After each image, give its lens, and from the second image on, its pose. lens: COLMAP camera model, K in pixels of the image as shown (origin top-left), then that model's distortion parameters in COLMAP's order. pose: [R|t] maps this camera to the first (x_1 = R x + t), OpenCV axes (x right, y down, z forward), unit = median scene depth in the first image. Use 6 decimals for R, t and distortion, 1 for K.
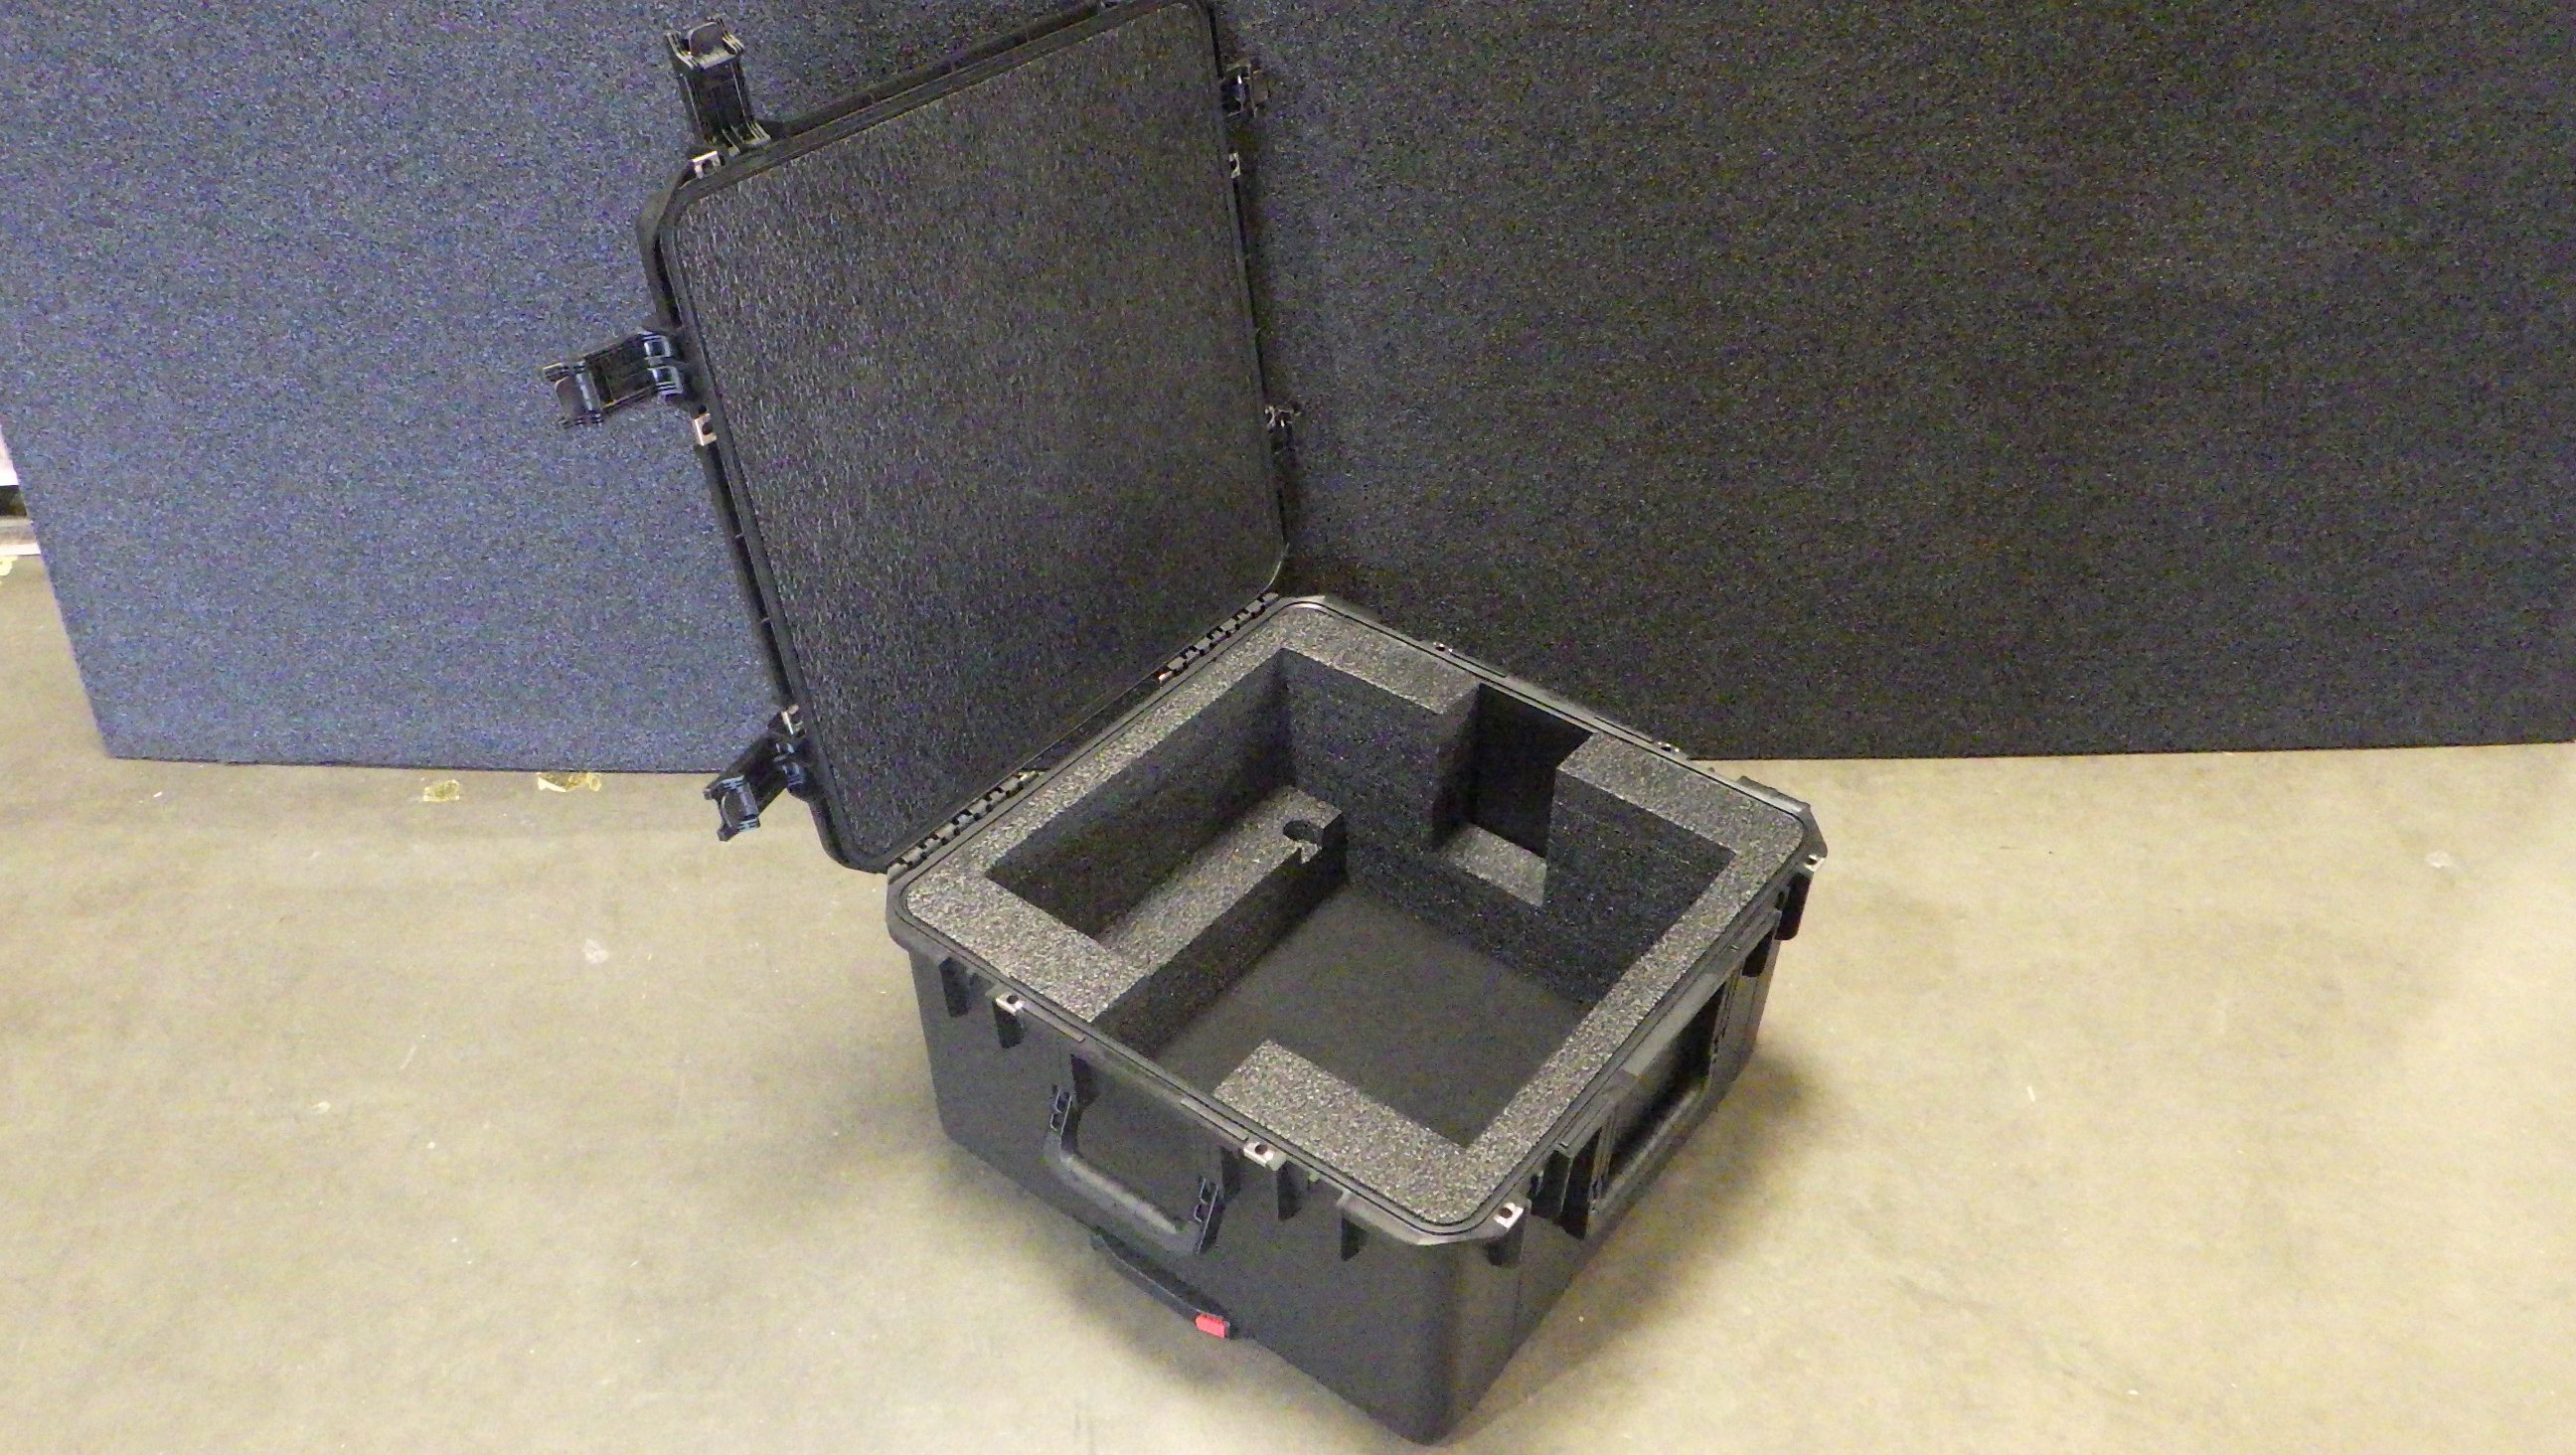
lens RADIAL K [[2134.2, 0, 1286.5], [0, 2134.2, 720.1], [0, 0, 1]] dist [-0.003893, 0.001320]
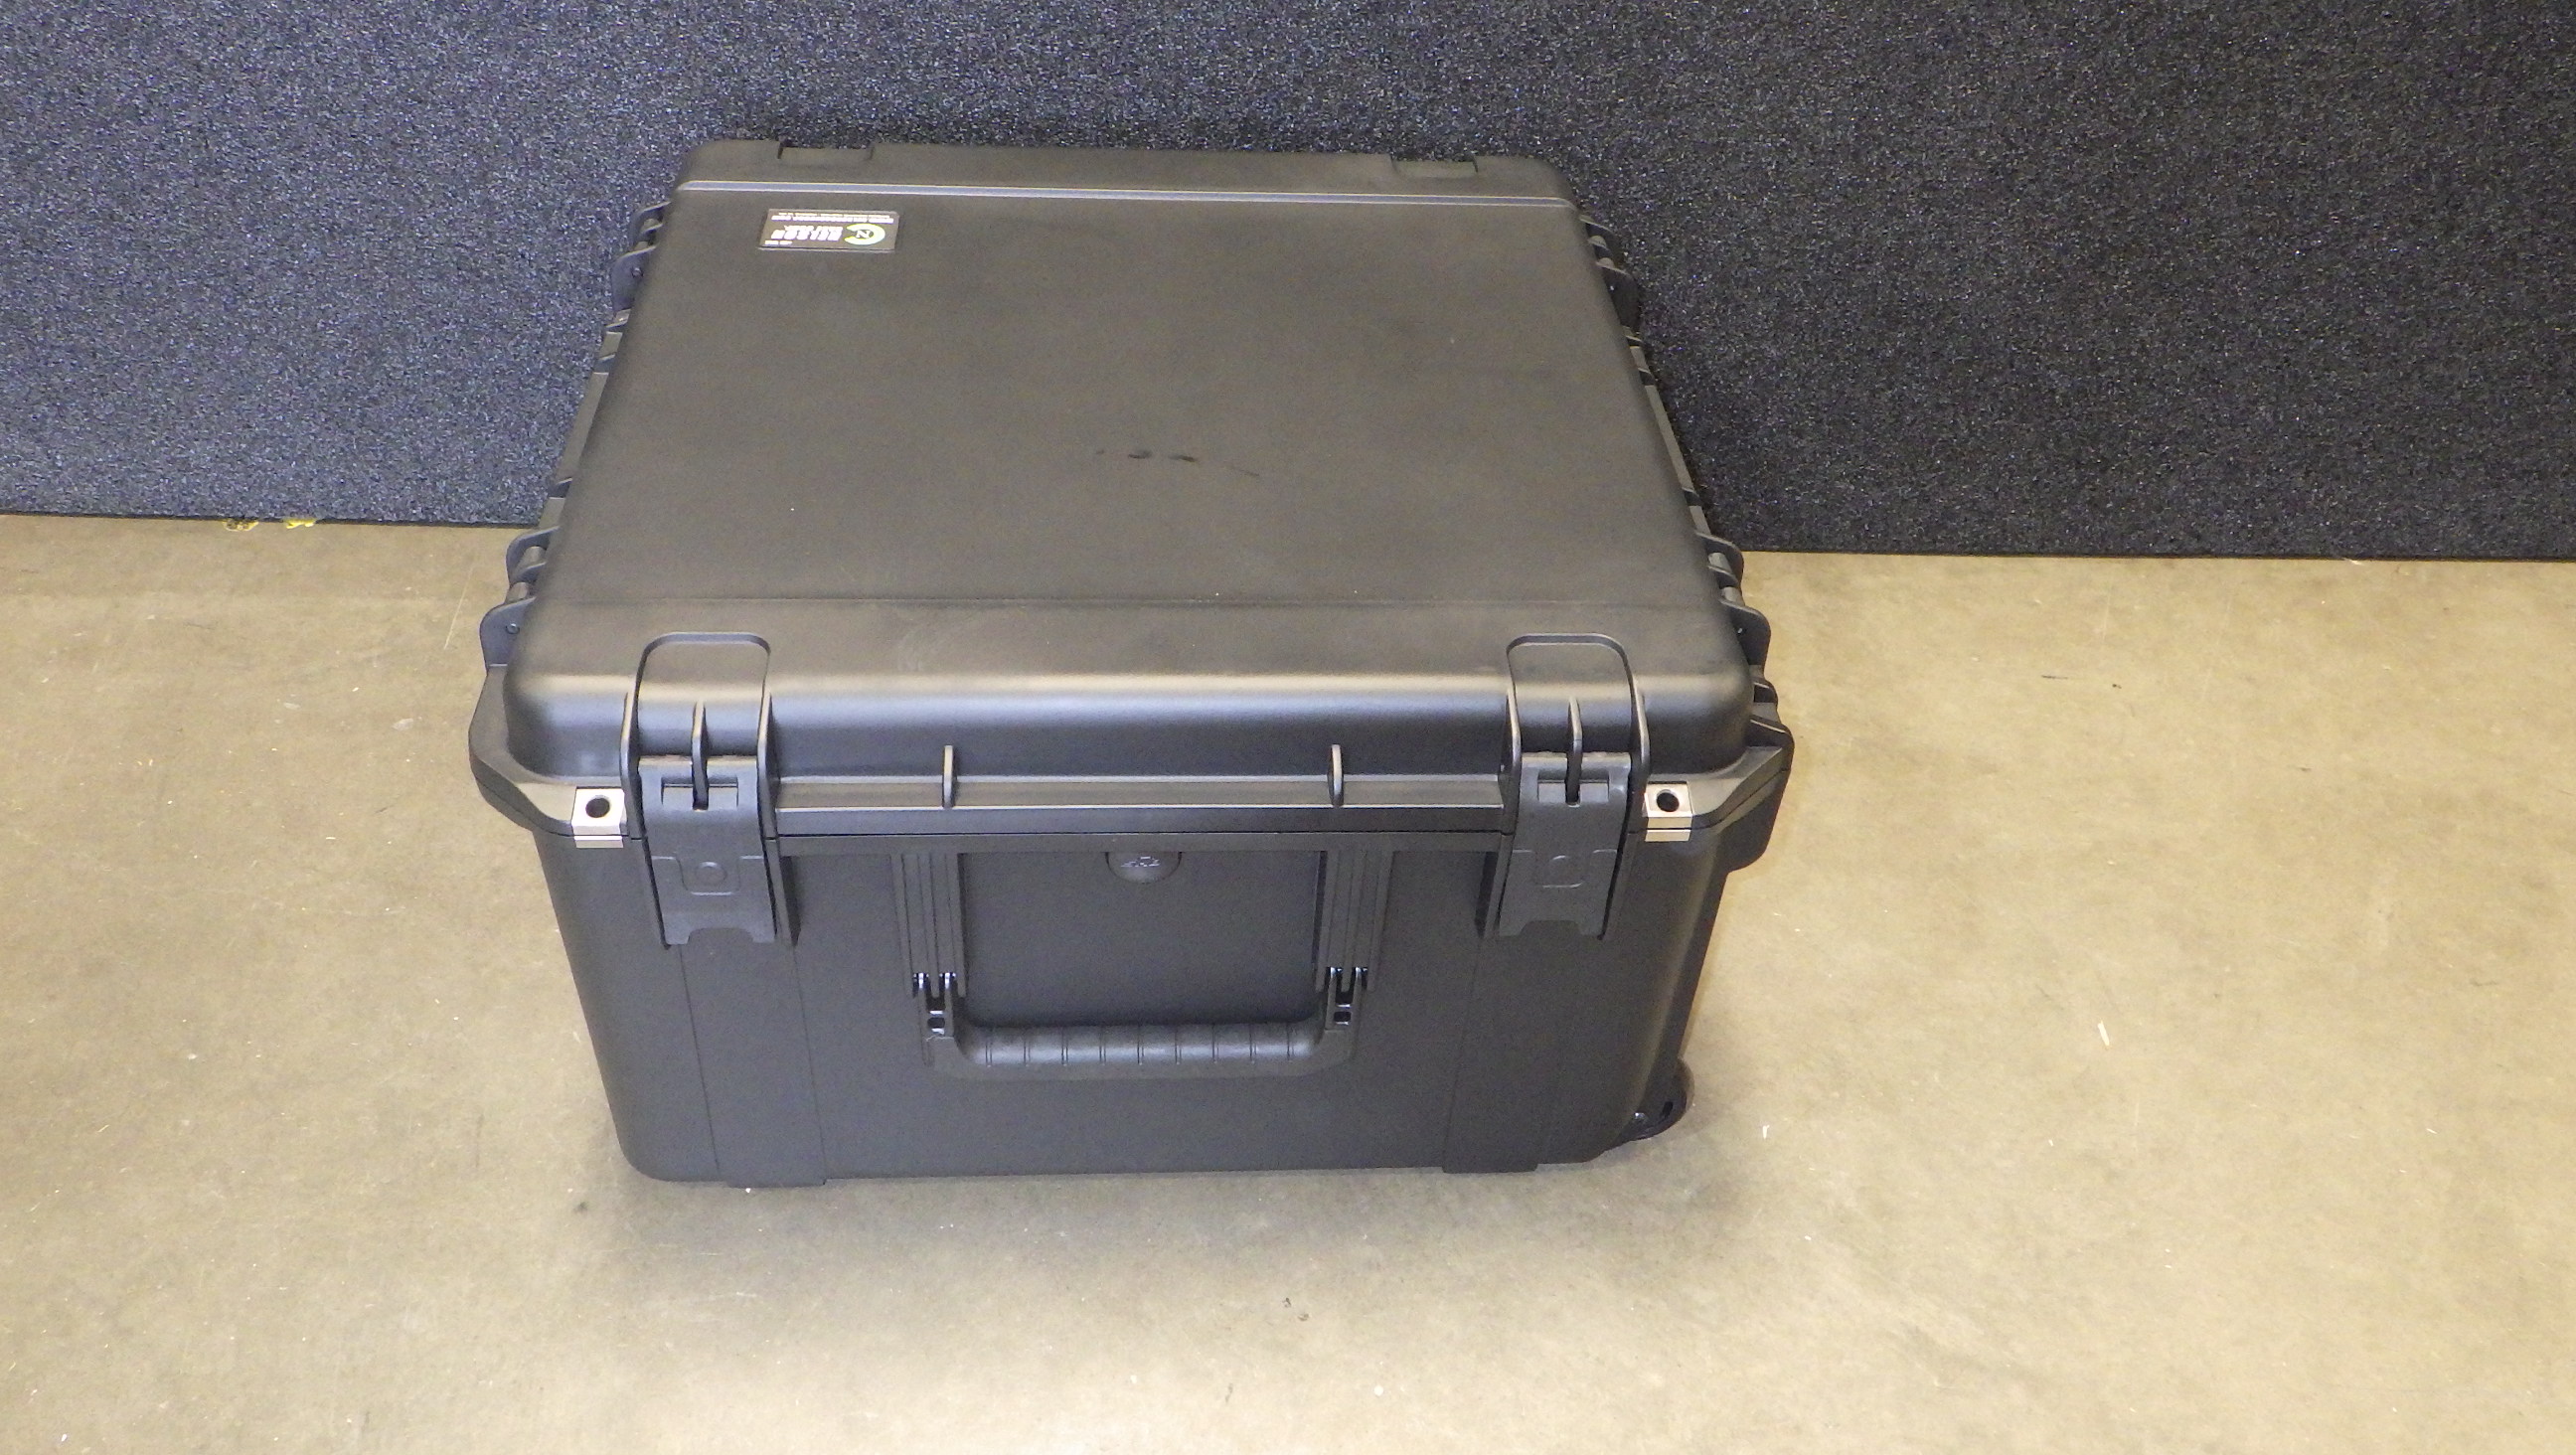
lens RADIAL K [[2125.2, 0, 1288.0], [0, 2125.2, 727.5], [0, 0, 1]] dist [0.001179, -0.002224]
pose [[0.998974, 0.026473, 0.036735, 0.073639], [-0.027697, 0.999065, 0.033202, 0.065384], [-0.035822, -0.034185, 0.998773, 0.354495]]
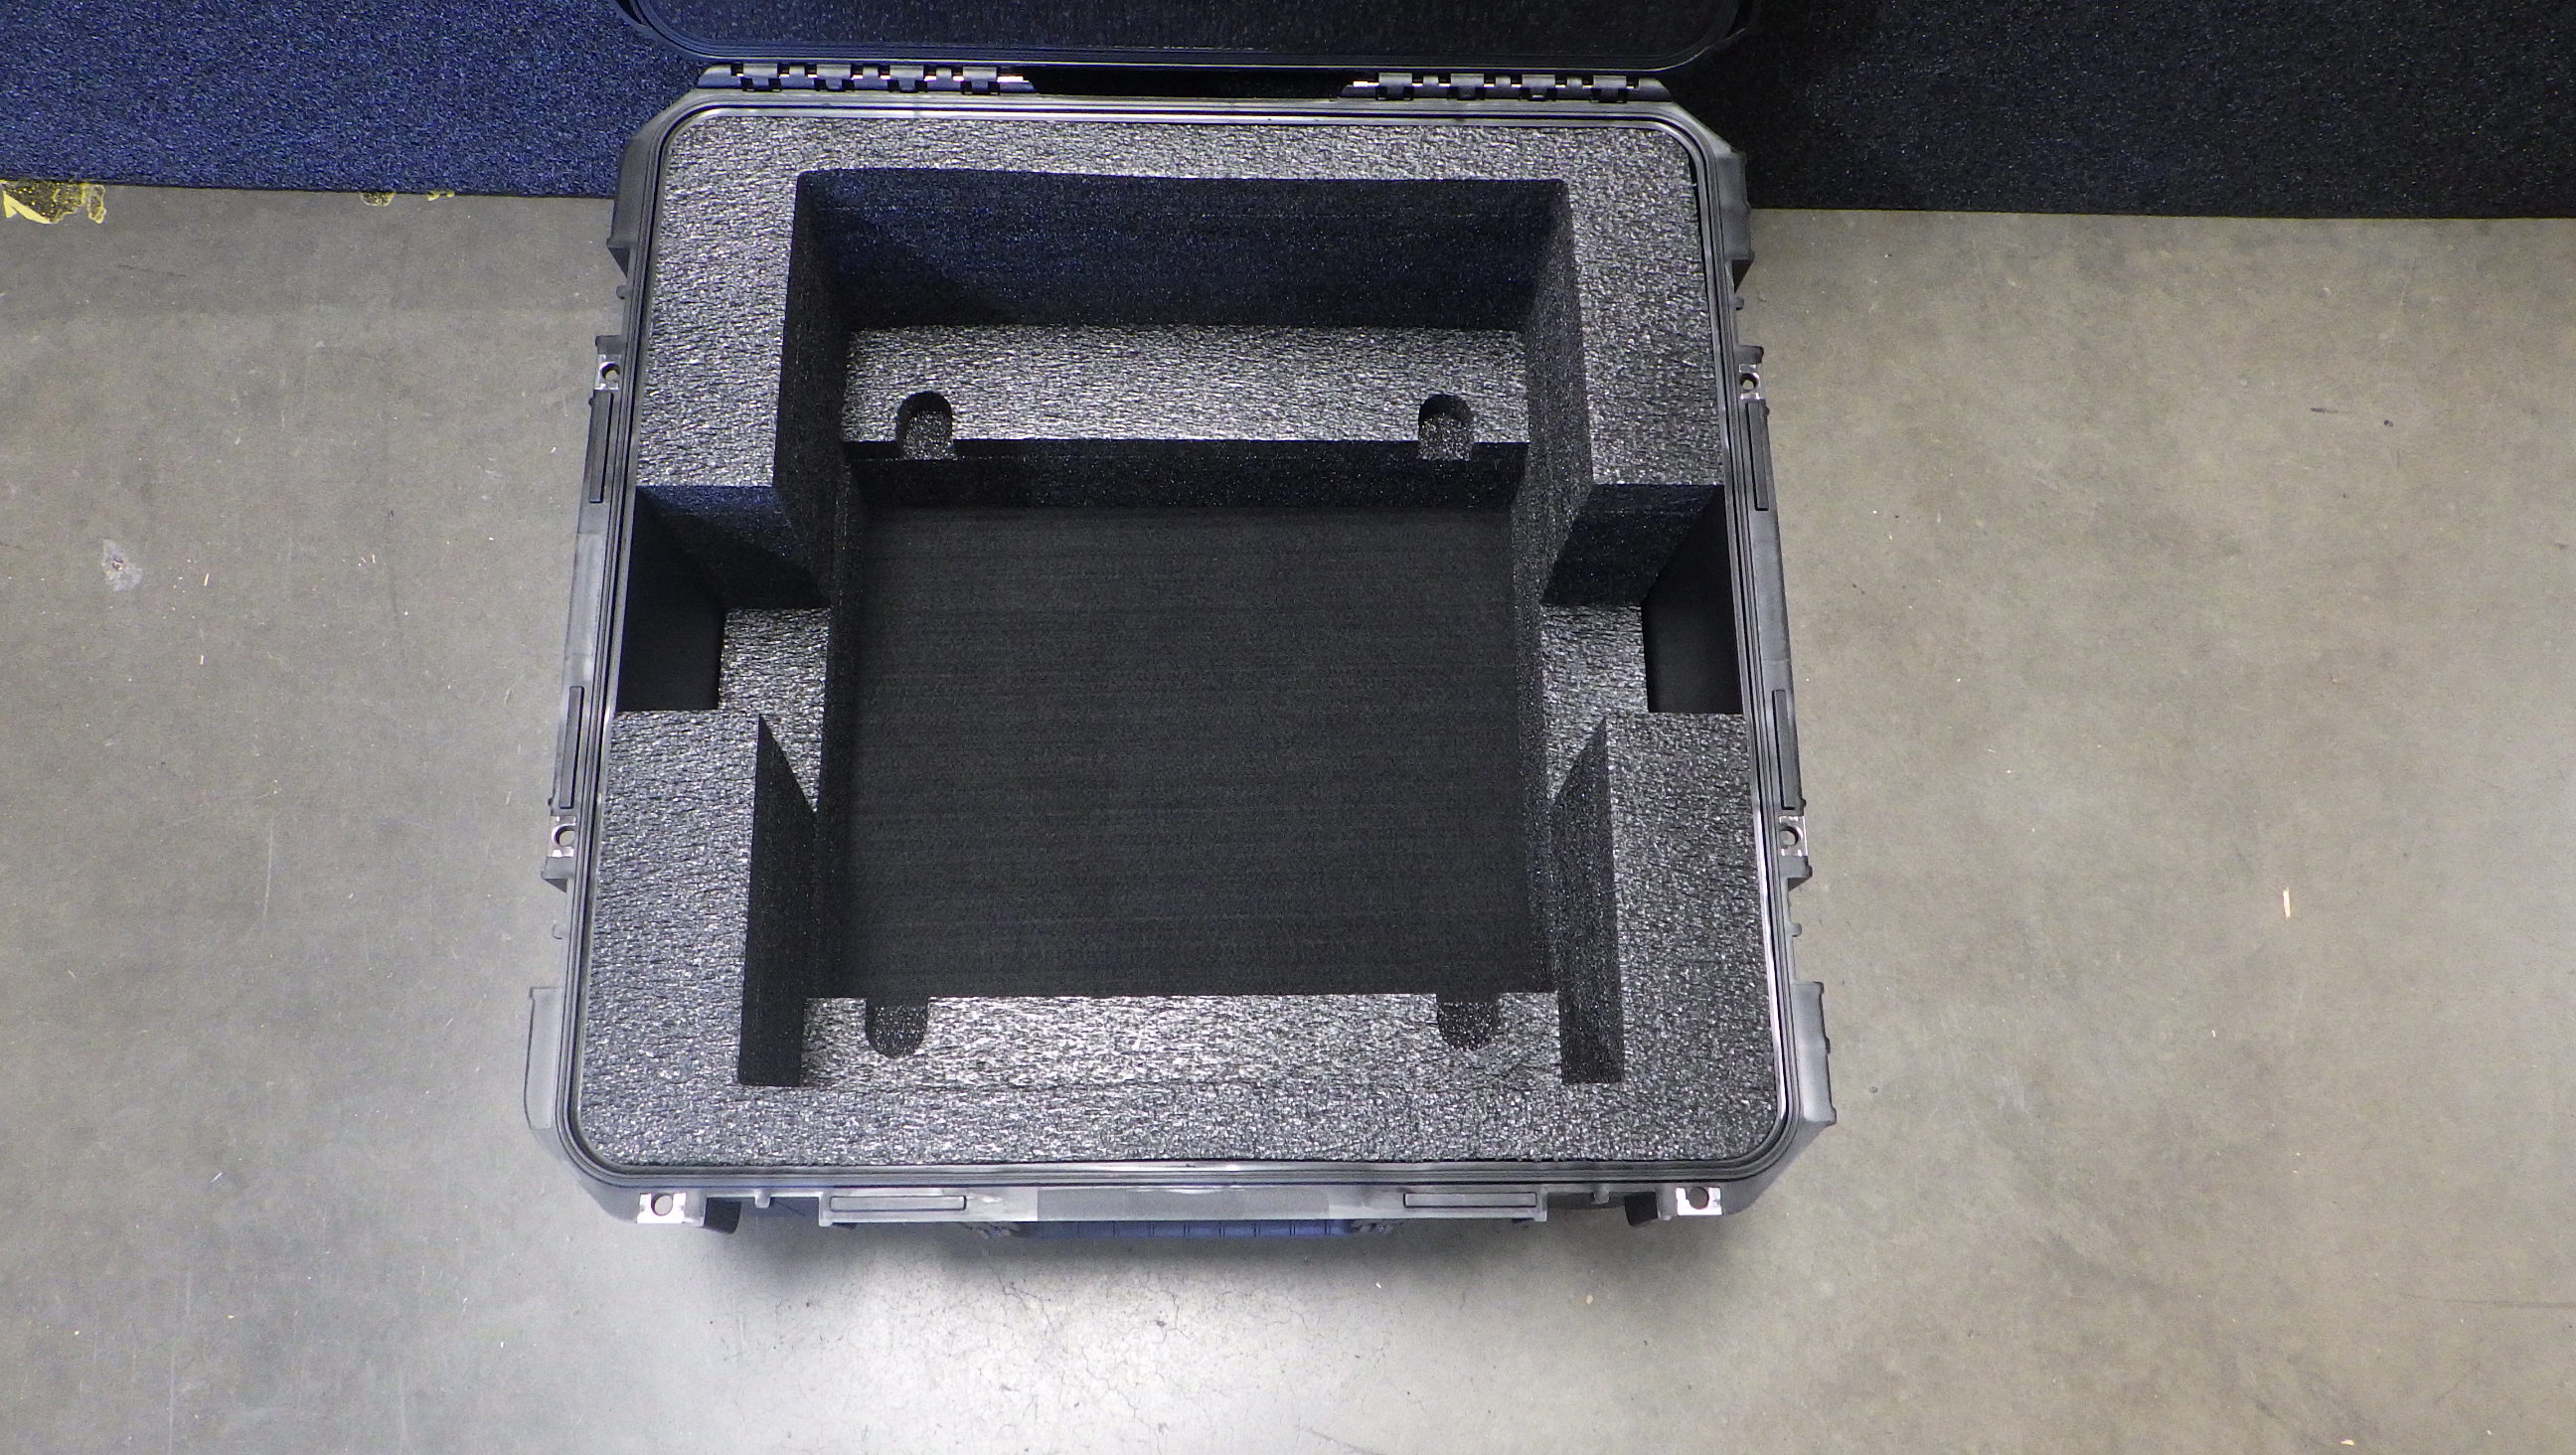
lens RADIAL K [[2134.2, 0, 1286.5], [0, 2134.2, 720.1], [0, 0, 1]] dist [-0.003893, 0.001320]
pose [[0.999365, 0.029426, 0.020095, 0.016157], [-0.035628, 0.834476, 0.549891, -0.223124], [-0.000588, -0.550258, 0.834994, 0.446729]]
